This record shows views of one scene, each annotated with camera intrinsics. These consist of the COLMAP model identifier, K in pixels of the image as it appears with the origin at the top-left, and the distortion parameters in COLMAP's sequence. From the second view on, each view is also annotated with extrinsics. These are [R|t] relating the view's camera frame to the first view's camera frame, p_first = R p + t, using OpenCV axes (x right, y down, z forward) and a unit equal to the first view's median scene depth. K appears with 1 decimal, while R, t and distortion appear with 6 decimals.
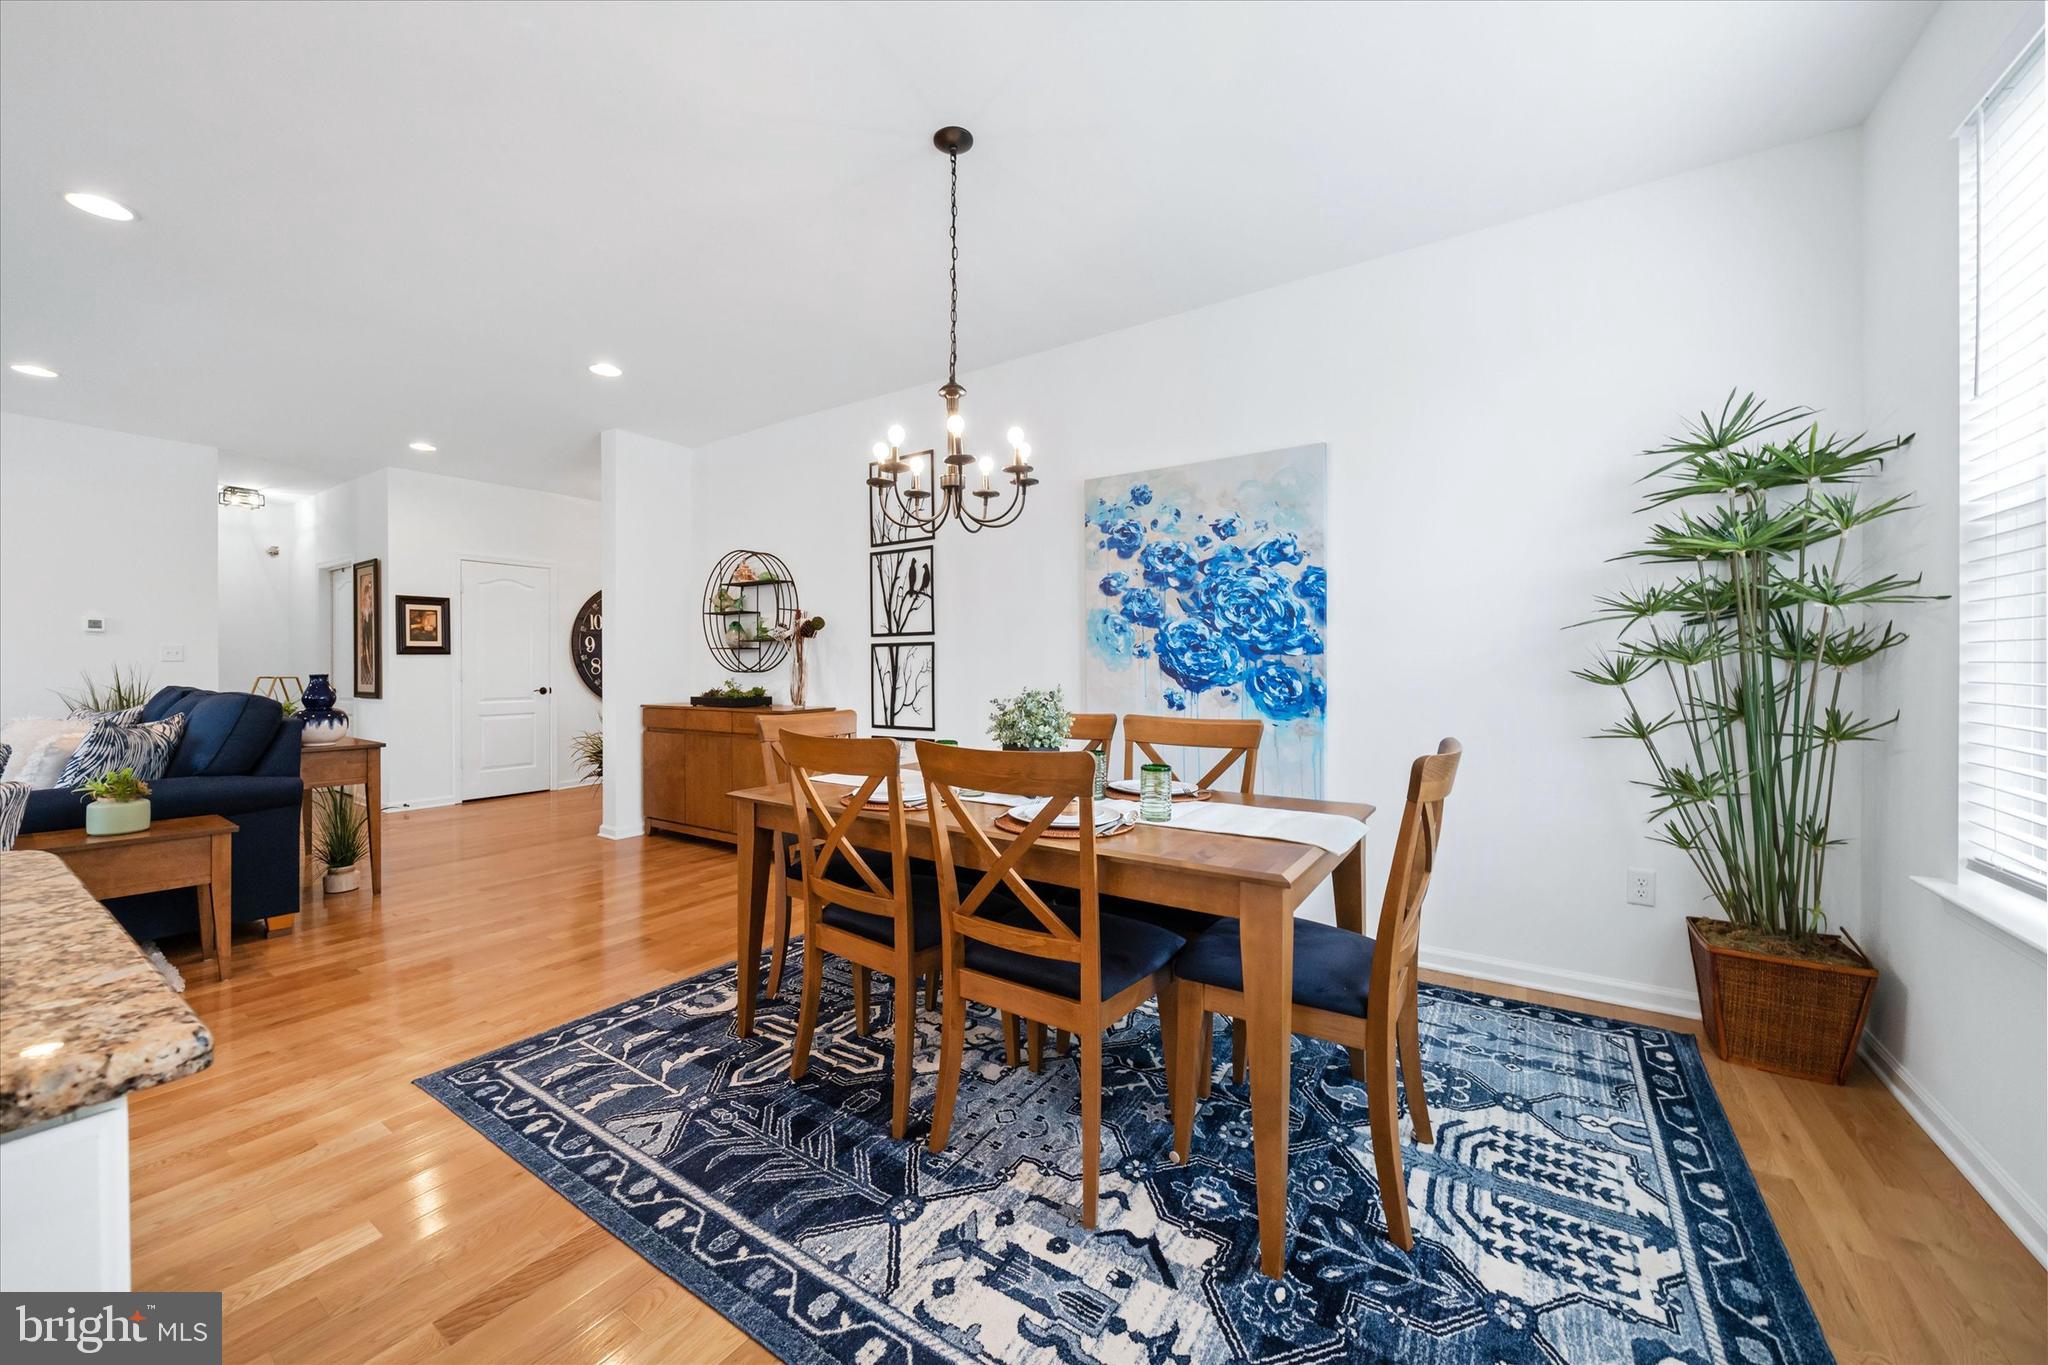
lens RADIAL K [[781.9, 0, 1024.0], [0, 781.9, 682.5], [0, 0, 1]] dist [-0.002107, -0.000067]
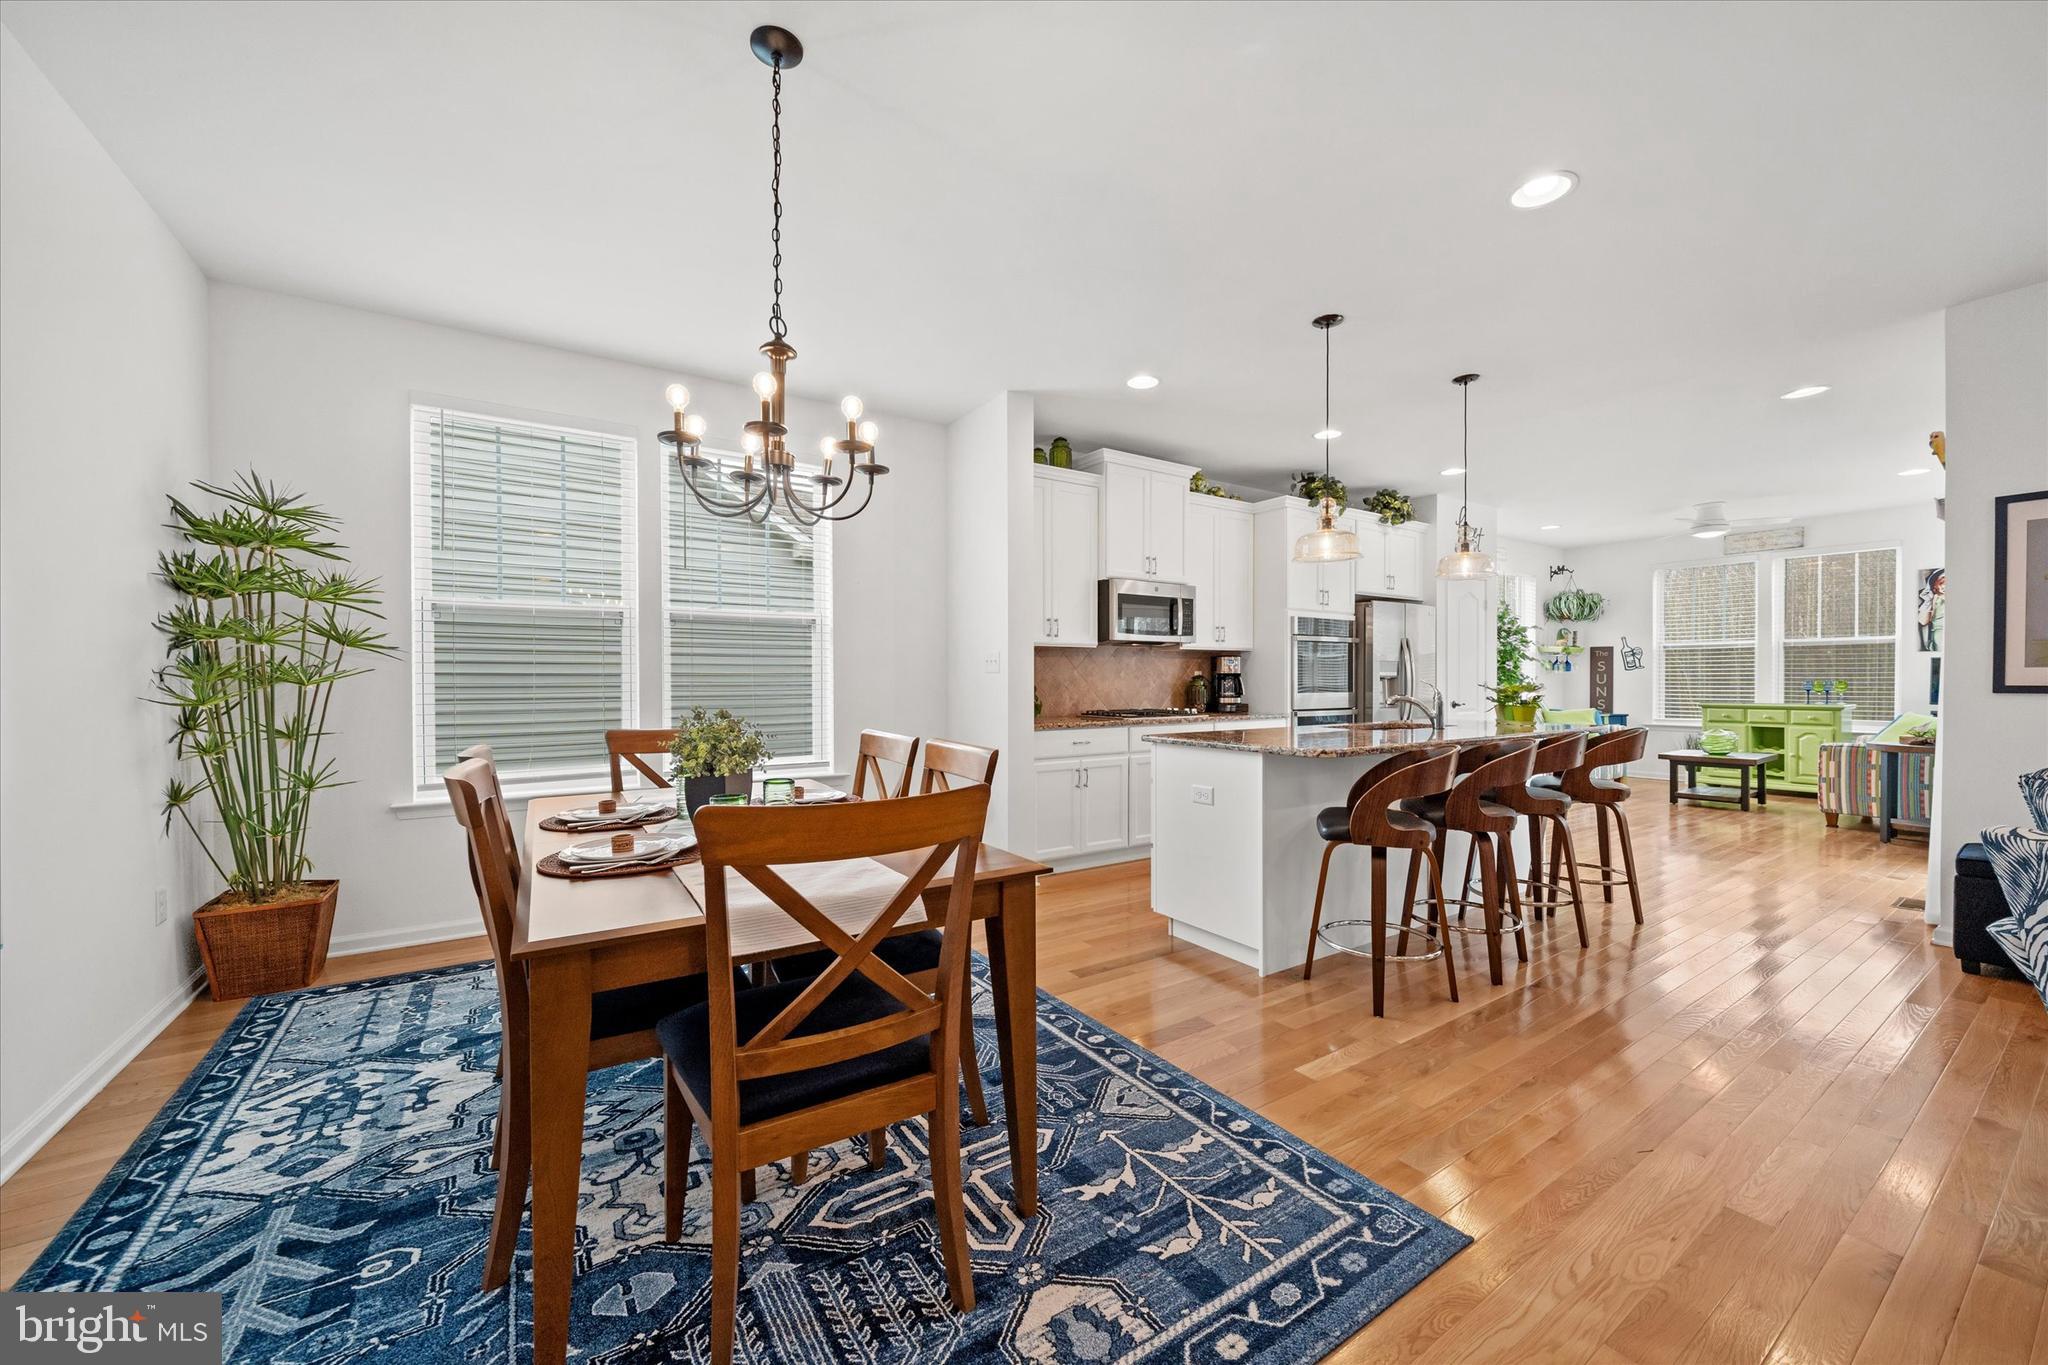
lens RADIAL K [[781.9, 0, 1024.0], [0, 781.9, 682.5], [0, 0, 1]] dist [-0.002107, -0.000067]
pose [[-0.908414, 0.003766, 0.418055, -0.698560], [0.013513, 0.999701, 0.020357, -0.007090], [-0.417854, 0.024141, -0.908193, 1.756247]]
